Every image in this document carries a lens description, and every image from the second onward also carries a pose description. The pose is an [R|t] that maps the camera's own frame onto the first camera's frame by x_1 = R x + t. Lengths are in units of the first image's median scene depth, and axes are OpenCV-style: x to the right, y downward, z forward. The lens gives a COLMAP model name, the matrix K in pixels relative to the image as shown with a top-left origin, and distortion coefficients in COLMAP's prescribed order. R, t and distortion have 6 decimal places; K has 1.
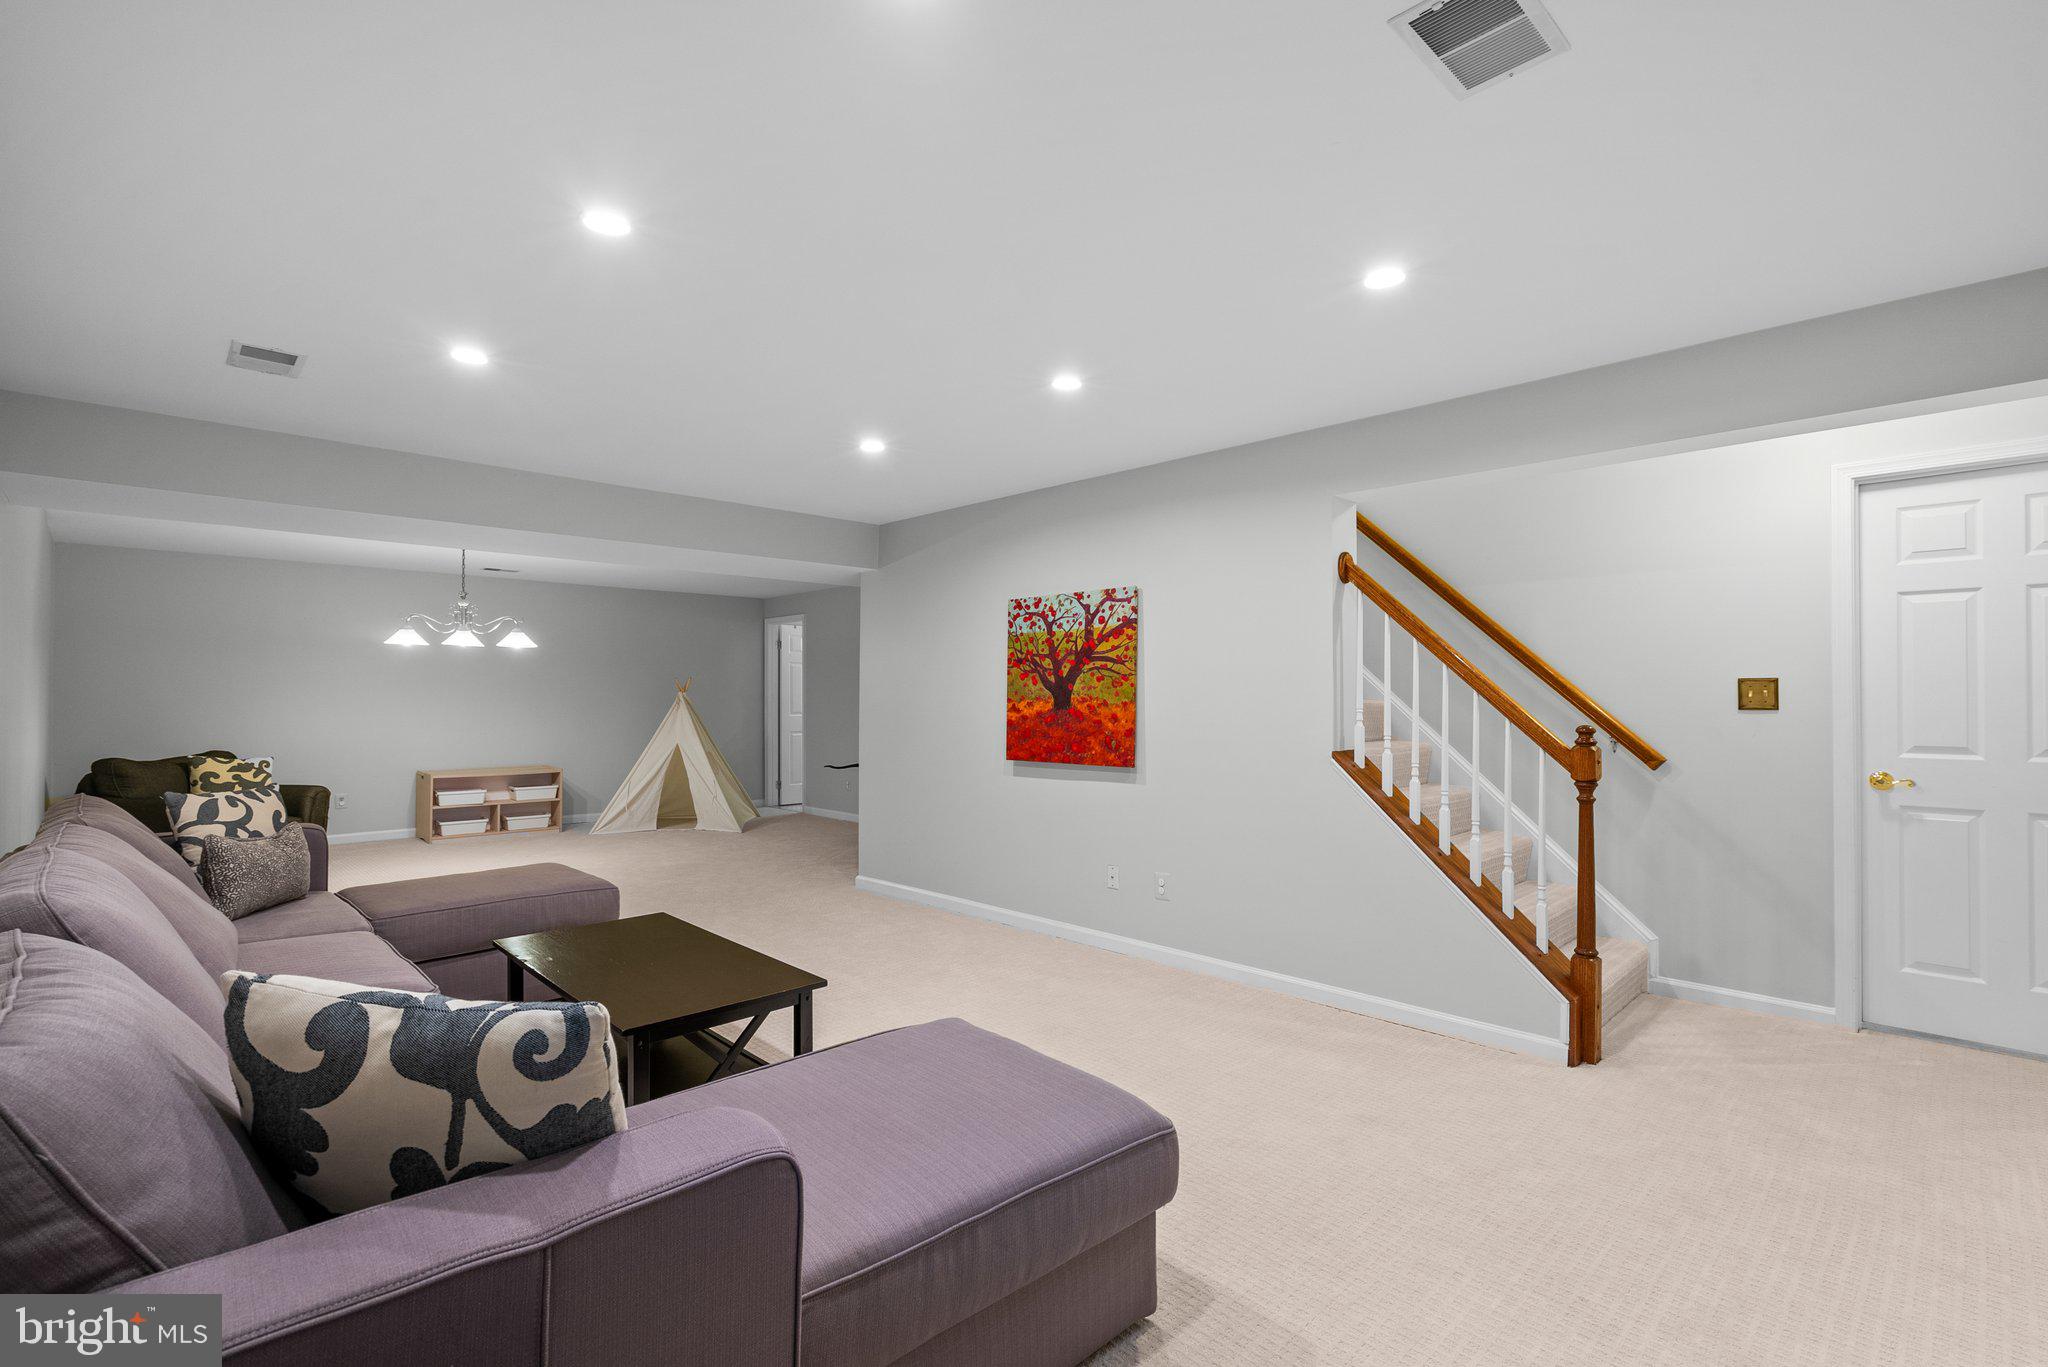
lens RADIAL K [[929.6, 0, 1024.0], [0, 929.6, 691.6], [0, 0, 1]] dist [-0.003468, 0.001585]
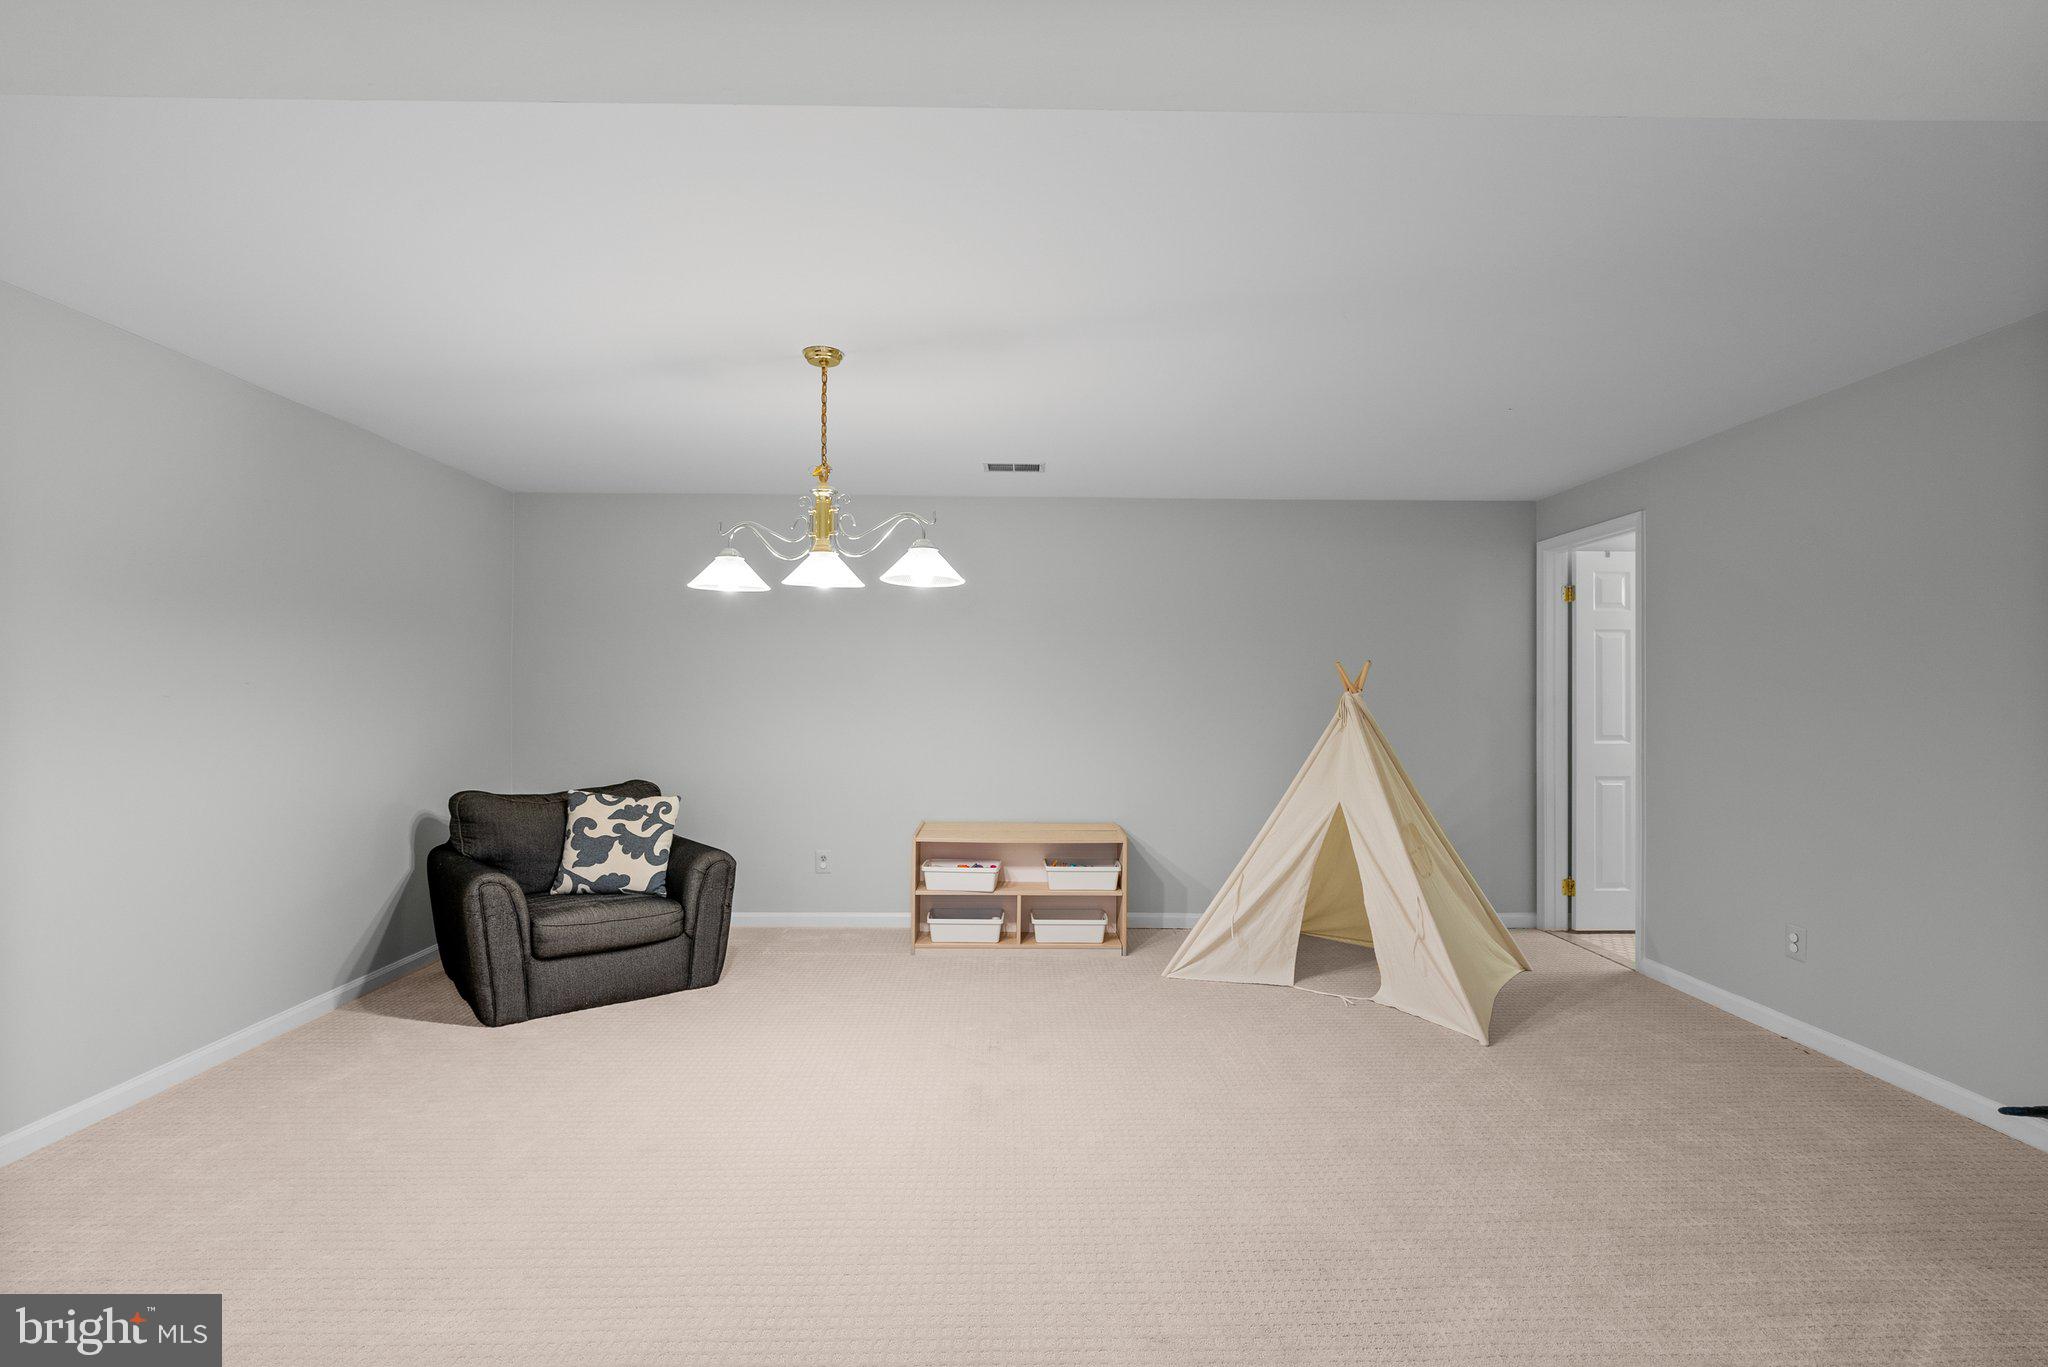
lens RADIAL K [[929.6, 0, 1023.9], [0, 929.6, 695.9], [0, 0, 1]] dist [-0.003468, 0.001585]
pose [[0.728583, -0.000885, -0.684957, -0.197538], [-0.000728, 0.999998, -0.002066, 0.004026], [0.684957, 0.002004, 0.728581, 0.646167]]
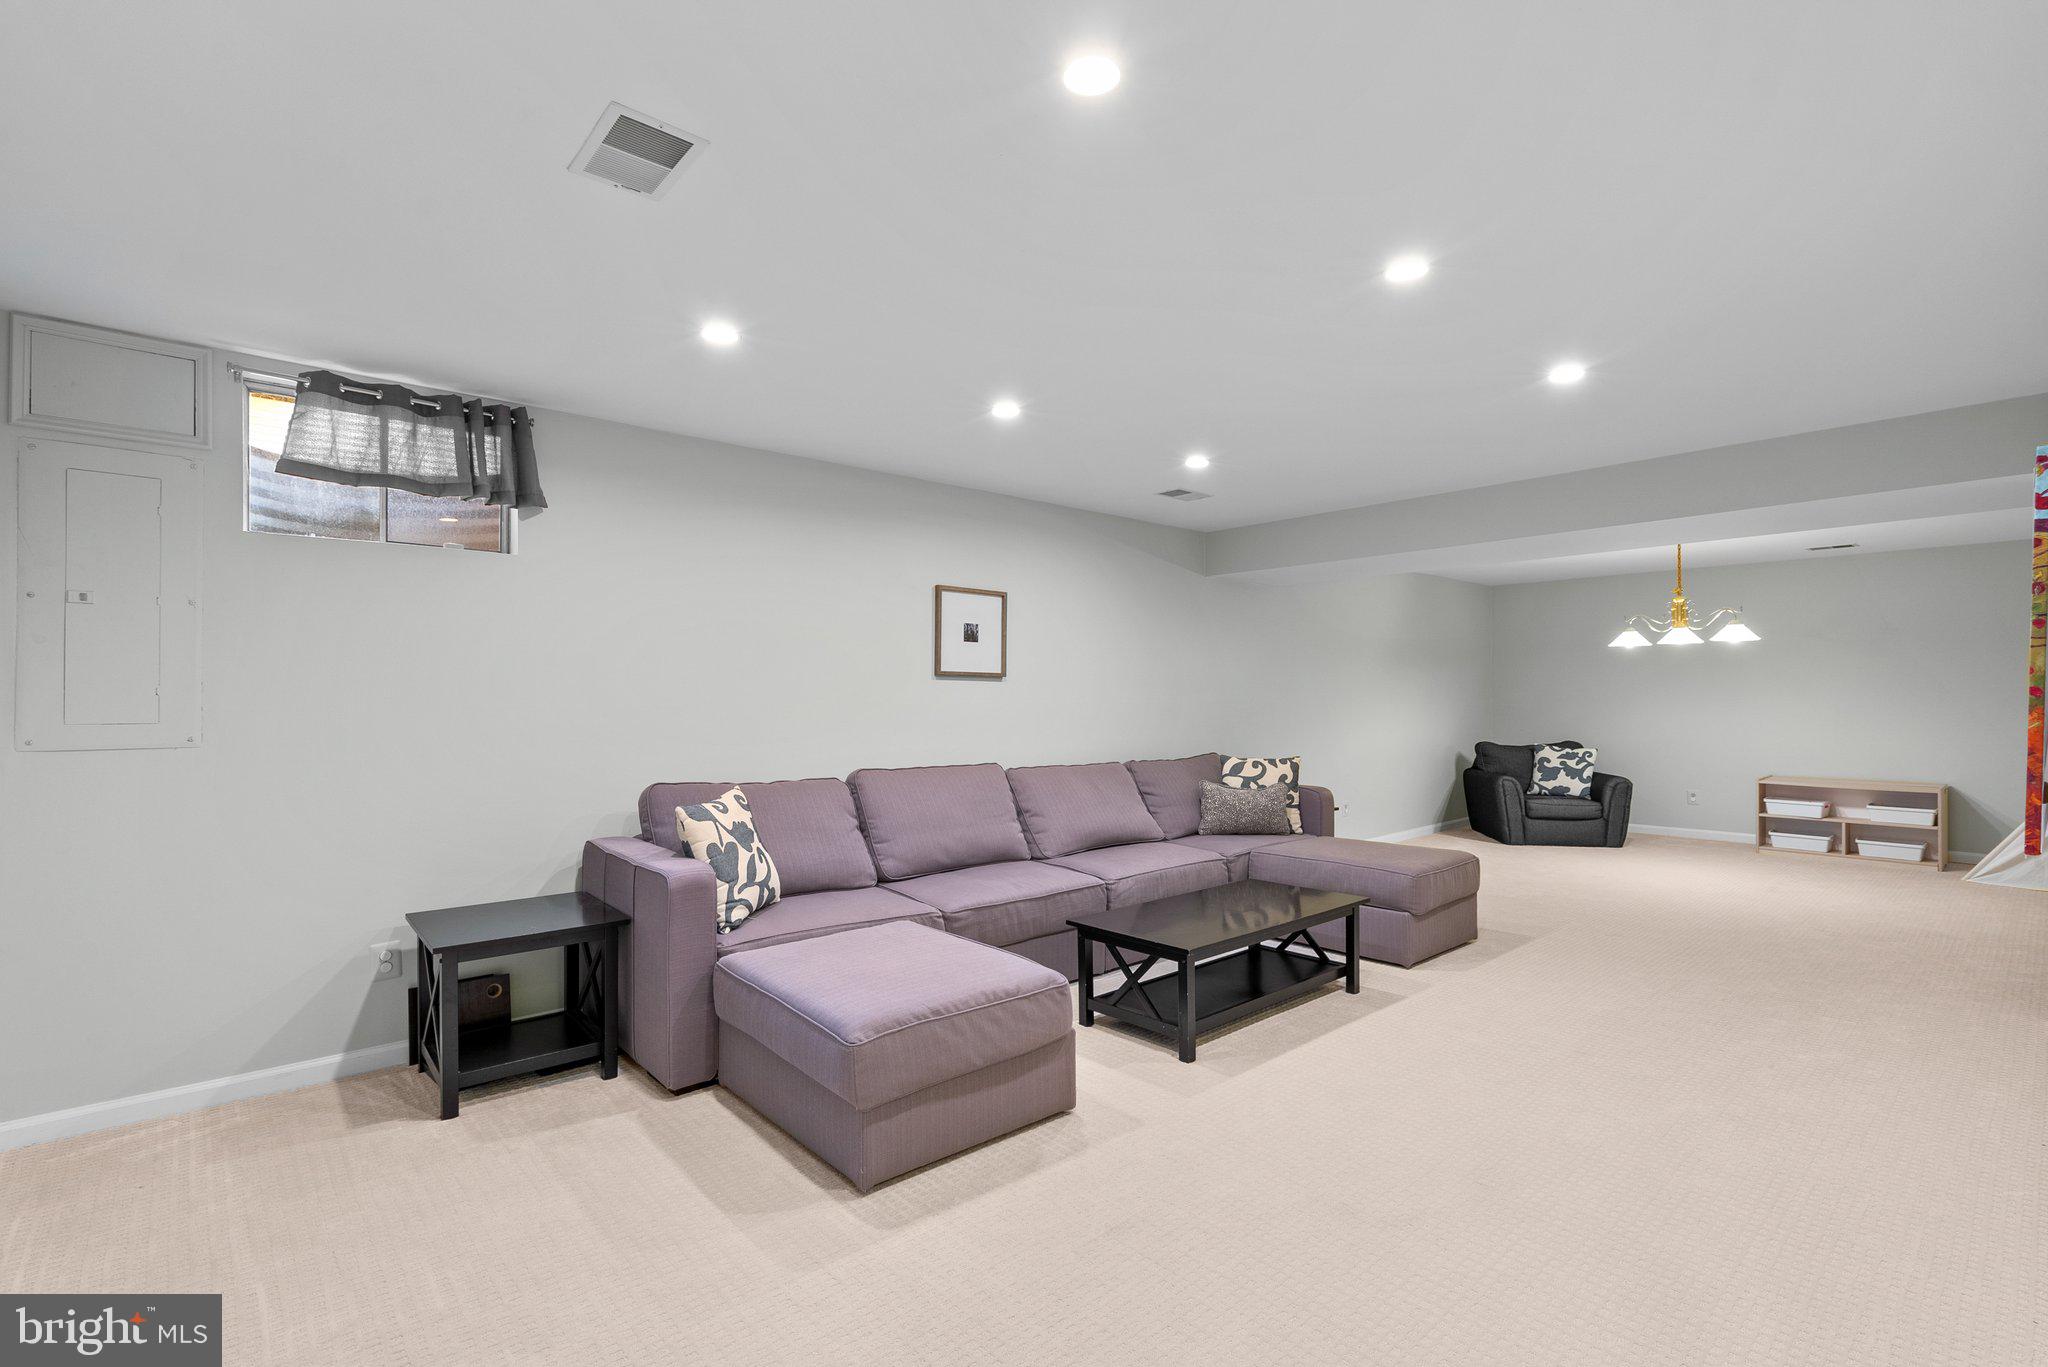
lens RADIAL K [[929.6, 0, 1026.6], [0, 929.6, 702.8], [0, 0, 1]] dist [-0.003468, 0.001585]
pose [[-0.050400, 0.004962, -0.998717, 0.343671], [0.009773, 0.999942, 0.004475, 0.001162], [0.998681, -0.009535, -0.050445, 0.323663]]
